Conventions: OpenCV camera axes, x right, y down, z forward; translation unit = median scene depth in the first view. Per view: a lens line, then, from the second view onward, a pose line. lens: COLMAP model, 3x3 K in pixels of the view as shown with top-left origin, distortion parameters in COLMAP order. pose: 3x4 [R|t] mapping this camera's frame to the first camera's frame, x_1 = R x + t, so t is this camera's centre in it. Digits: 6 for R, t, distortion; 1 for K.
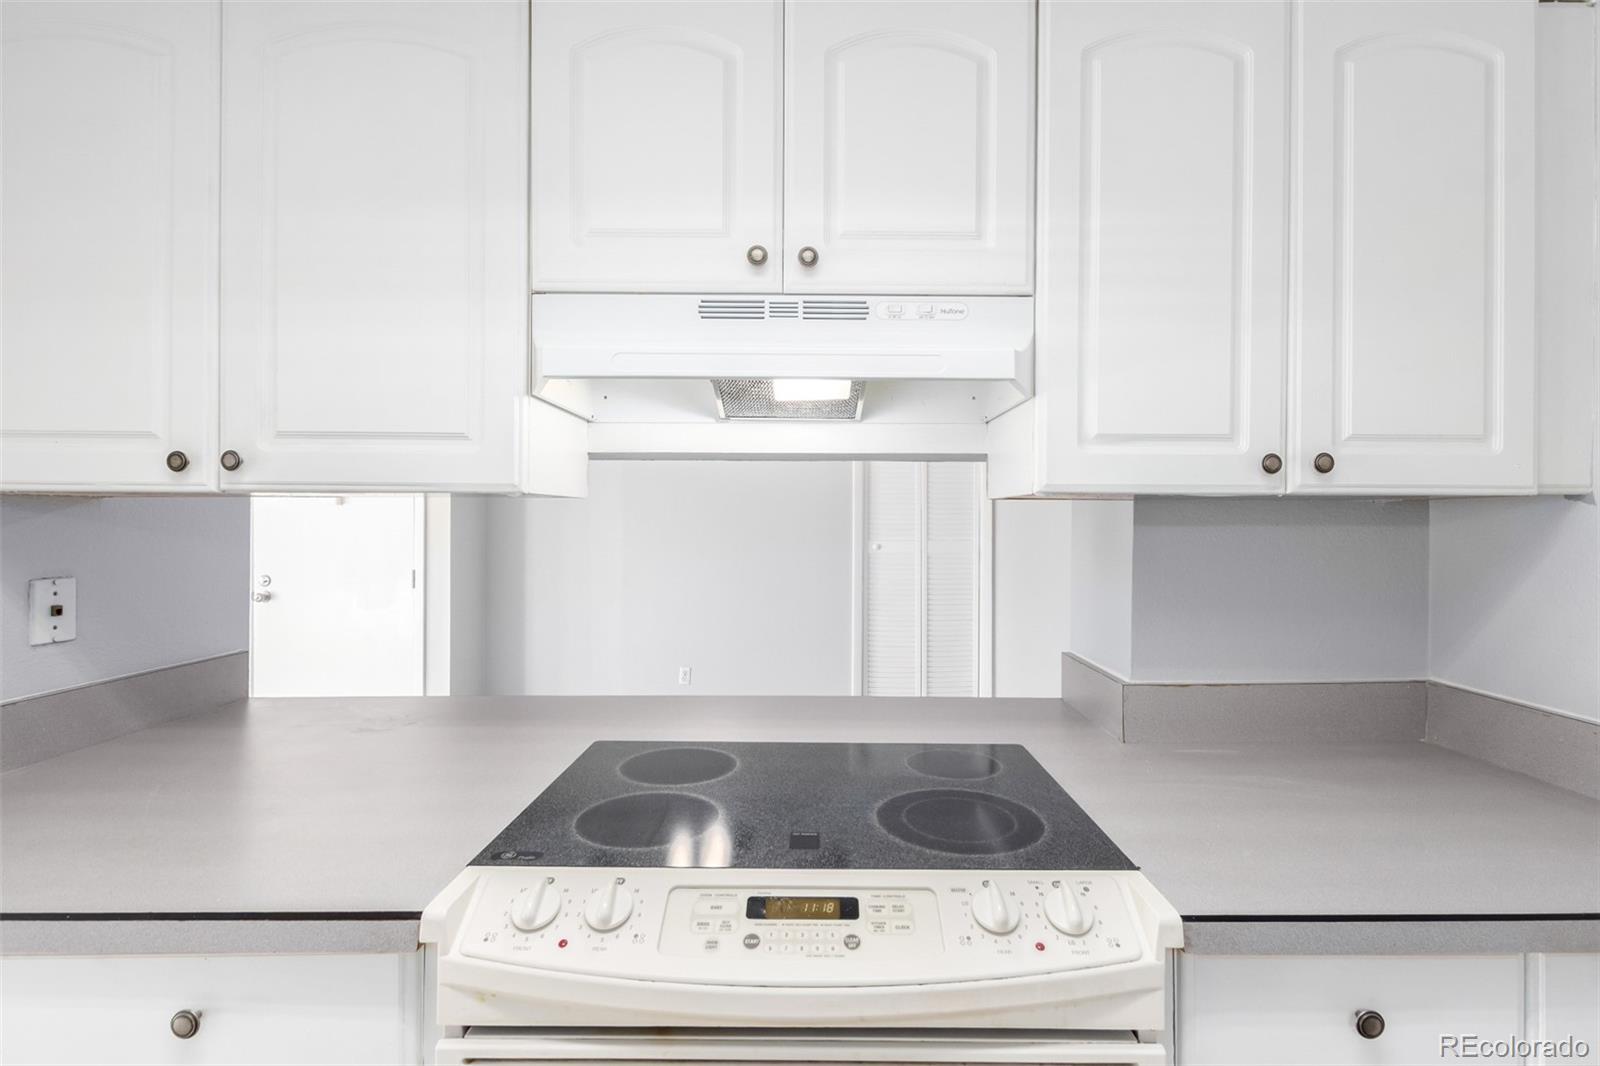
lens RADIAL K [[752.3, 0, 800.0], [0, 752.3, 533.0], [0, 0, 1]] dist [0.010666, 0.000061]
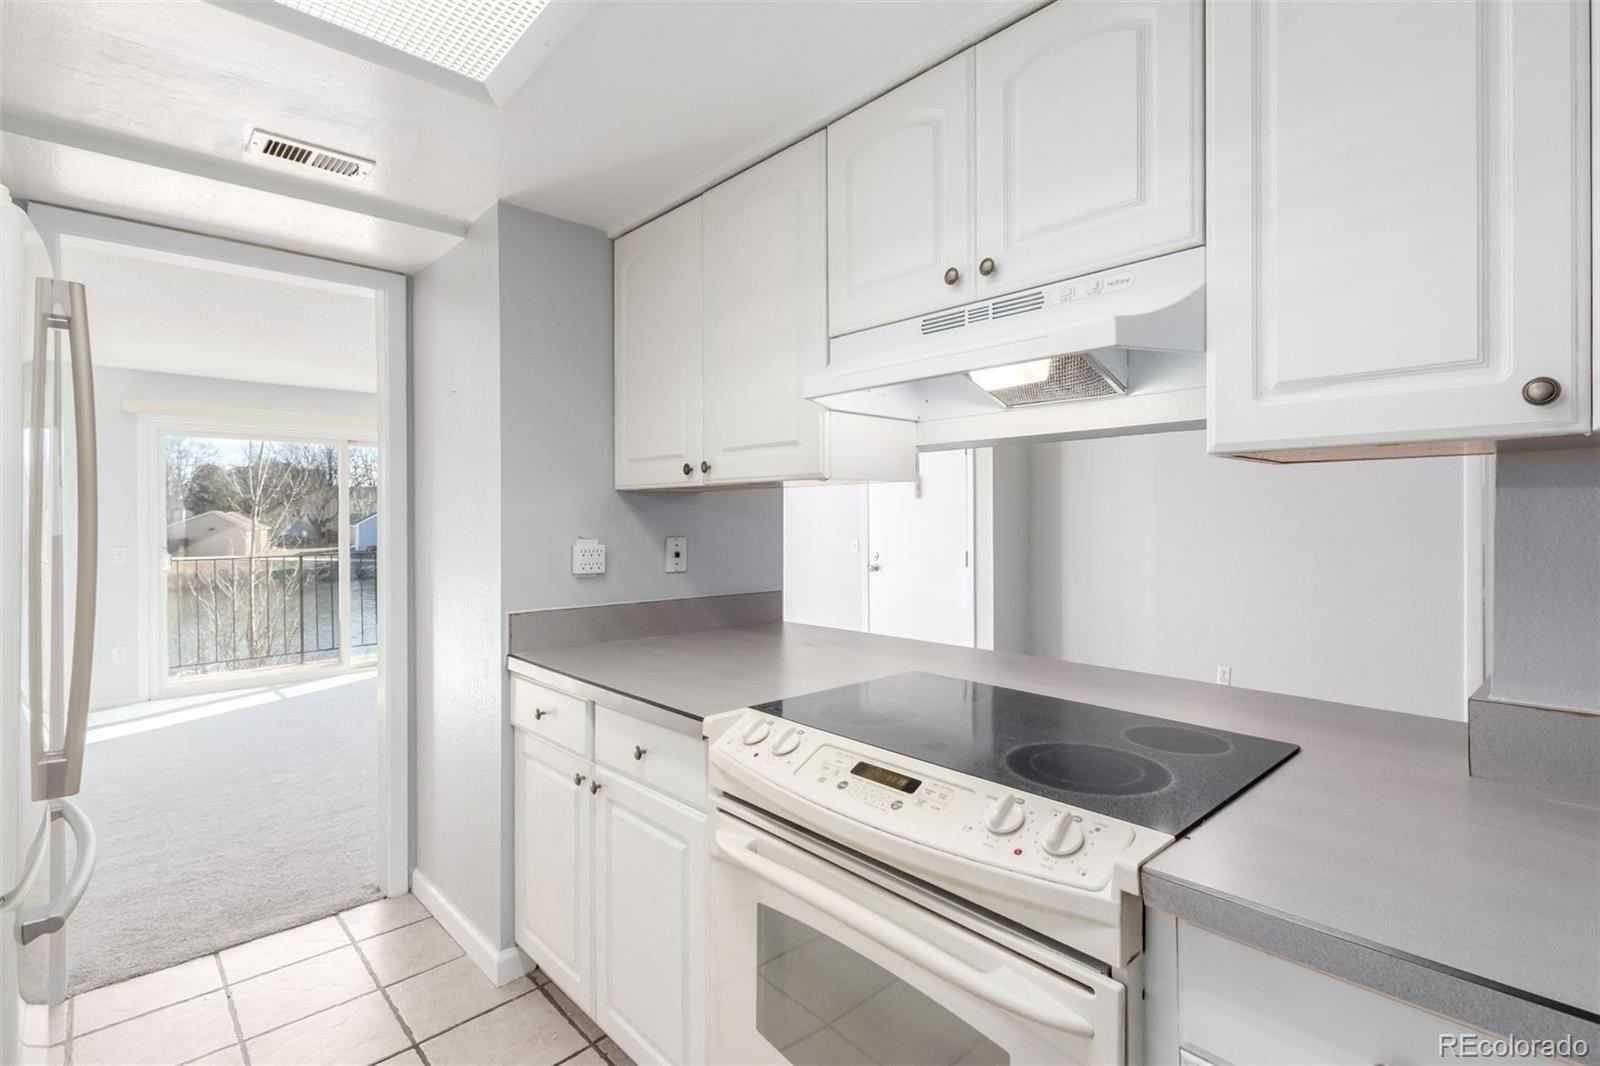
lens RADIAL K [[755.6, 0, 802.3], [0, 755.6, 533.9], [0, 0, 1]] dist [0.021480, 0.000122]
pose [[0.677020, 0.009919, -0.735898, 0.678757], [-0.004121, 0.999945, 0.009686, 0.039581], [0.735953, -0.003525, 0.677023, -0.015205]]
